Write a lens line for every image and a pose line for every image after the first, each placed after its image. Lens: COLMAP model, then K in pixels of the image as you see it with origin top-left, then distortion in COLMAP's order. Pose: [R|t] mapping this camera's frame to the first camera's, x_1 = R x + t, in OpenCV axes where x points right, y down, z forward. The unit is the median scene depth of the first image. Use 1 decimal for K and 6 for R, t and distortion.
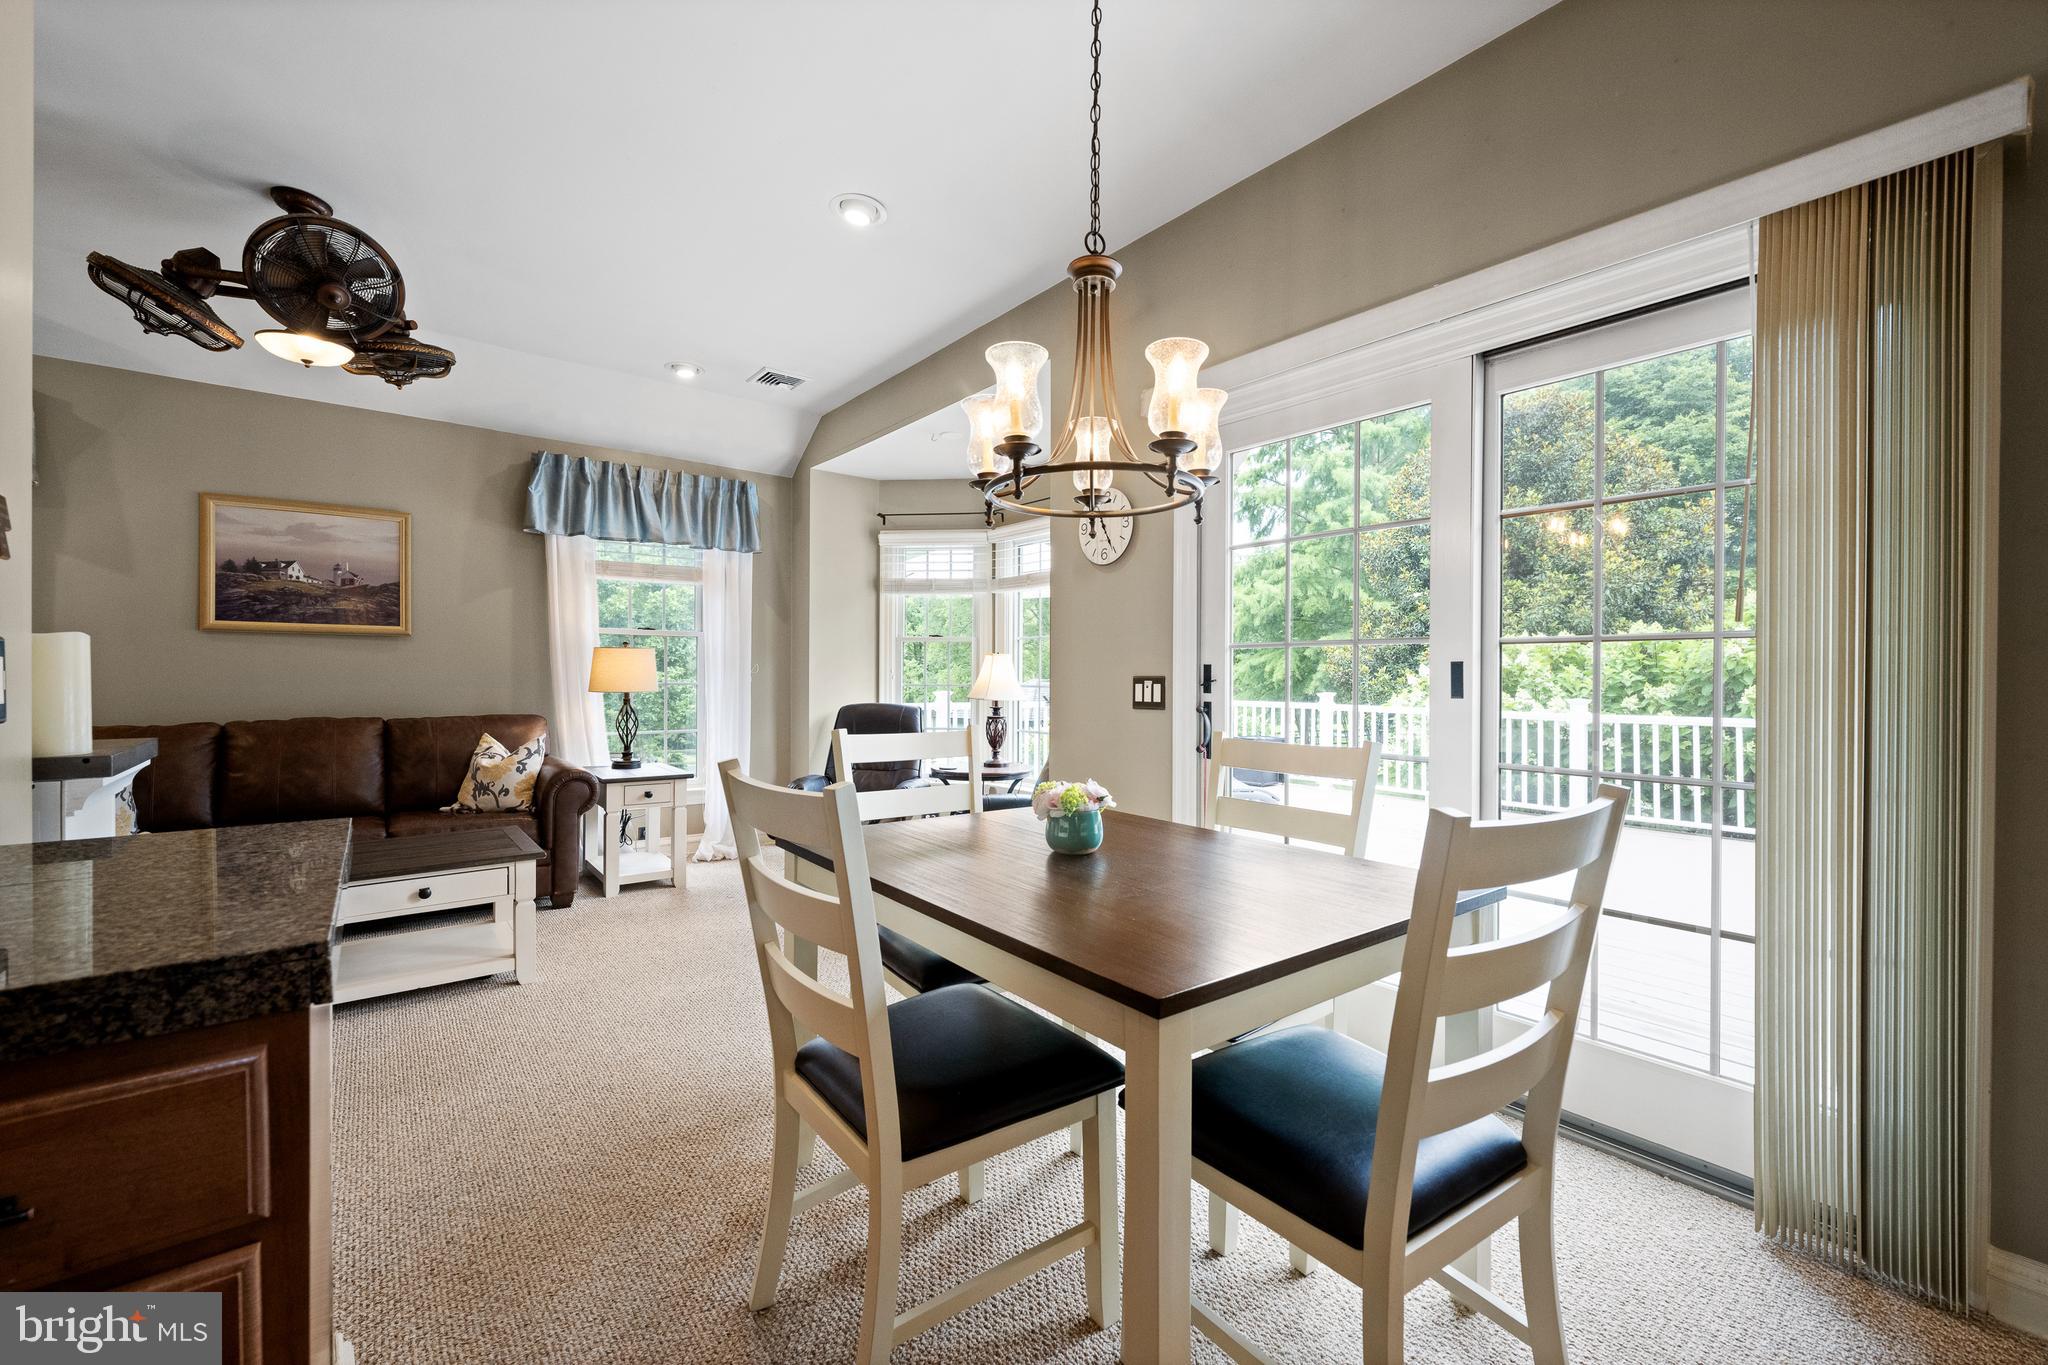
lens RADIAL K [[829.5, 0, 1016.7], [0, 829.5, 679.3], [0, 0, 1]] dist [-0.000216, 0.000440]
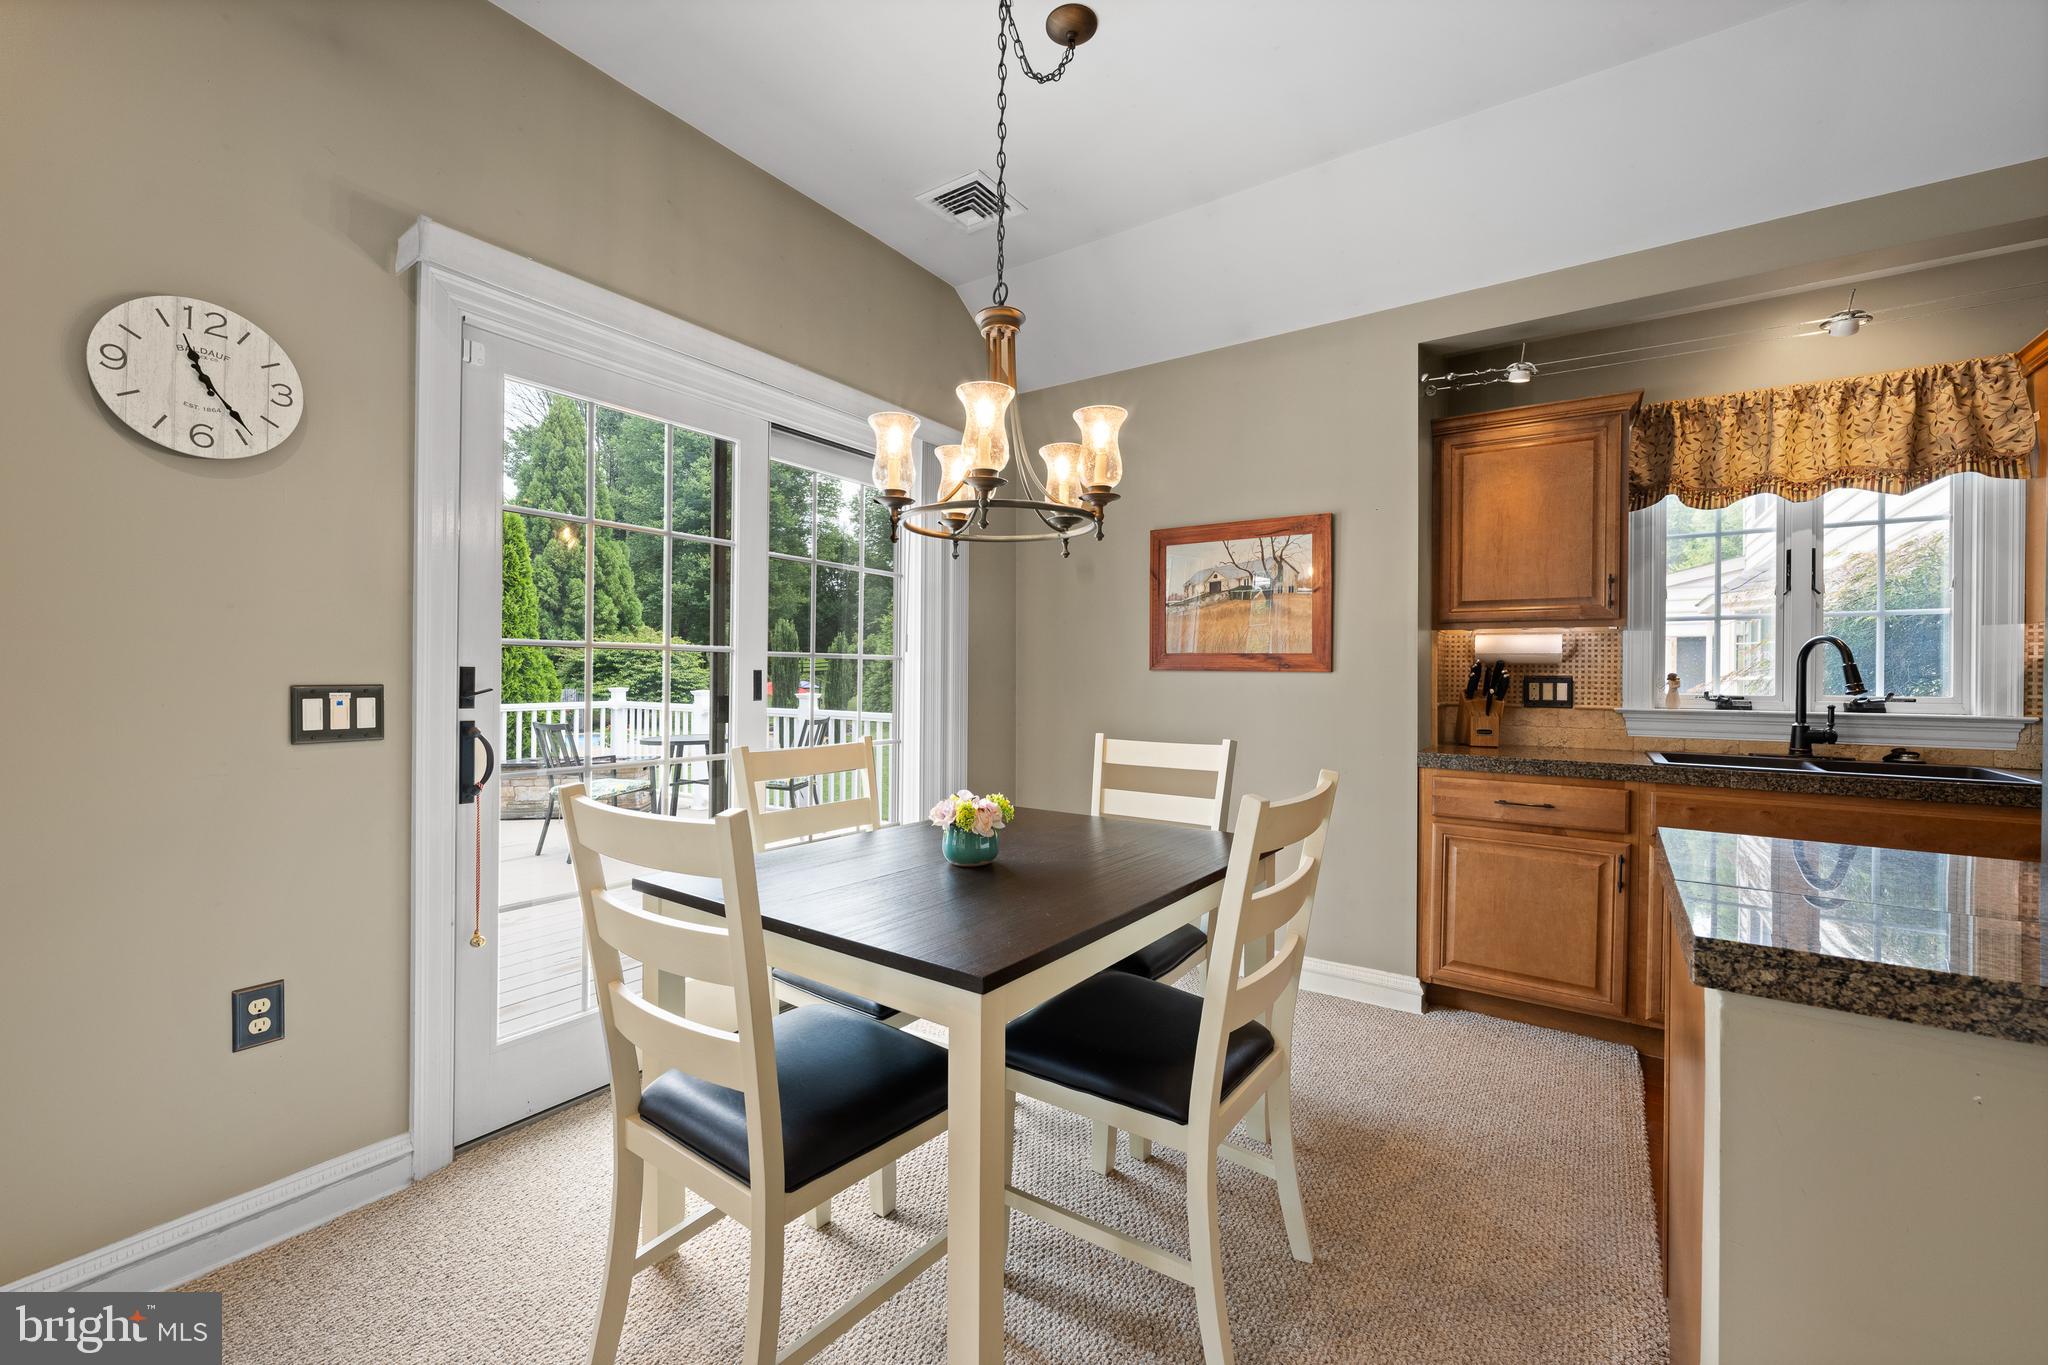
lens RADIAL K [[830.4, 0, 1032.7], [0, 830.4, 667.8], [0, 0, 1]] dist [-0.000919, -0.000190]
pose [[-0.302278, 0.000182, 0.953220, -0.425204], [-0.008123, 0.999963, -0.002767, -0.014056], [-0.953185, -0.008580, -0.302265, 0.569816]]
